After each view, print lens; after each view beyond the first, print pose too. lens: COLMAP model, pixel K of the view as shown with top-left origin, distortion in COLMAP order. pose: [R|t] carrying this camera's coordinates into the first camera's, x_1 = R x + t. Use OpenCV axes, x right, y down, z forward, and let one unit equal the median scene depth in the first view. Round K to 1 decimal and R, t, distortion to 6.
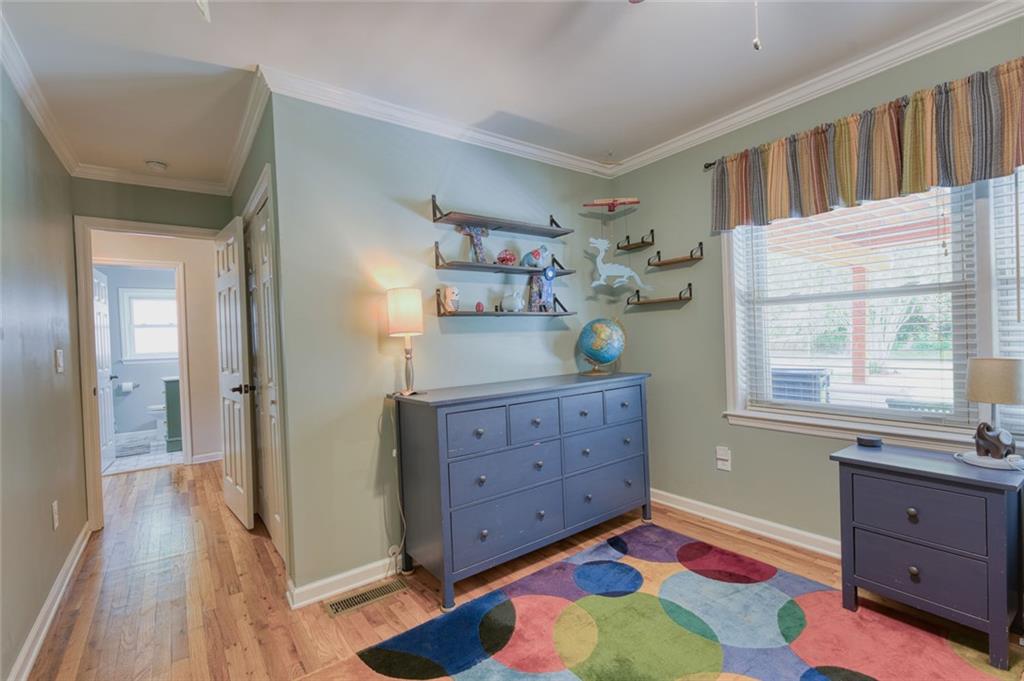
lens RADIAL K [[456.7, 0, 511.3], [0, 456.7, 344.3], [0, 0, 1]] dist [-0.001064, -0.000241]
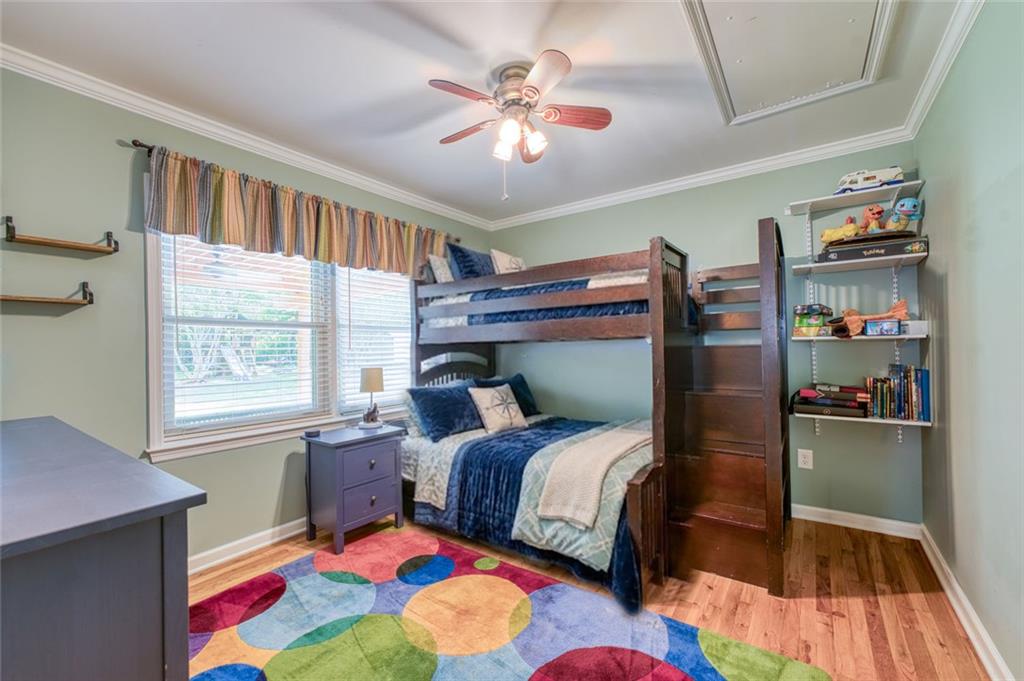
lens RADIAL K [[417.2, 0, 505.9], [0, 417.2, 343.0], [0, 0, 1]] dist [0.002517, 0.000433]
pose [[-0.287671, 0.048728, 0.956489, -0.560626], [0.039441, 0.998460, -0.039004, 0.014603], [-0.956917, 0.026505, -0.289150, 0.763005]]
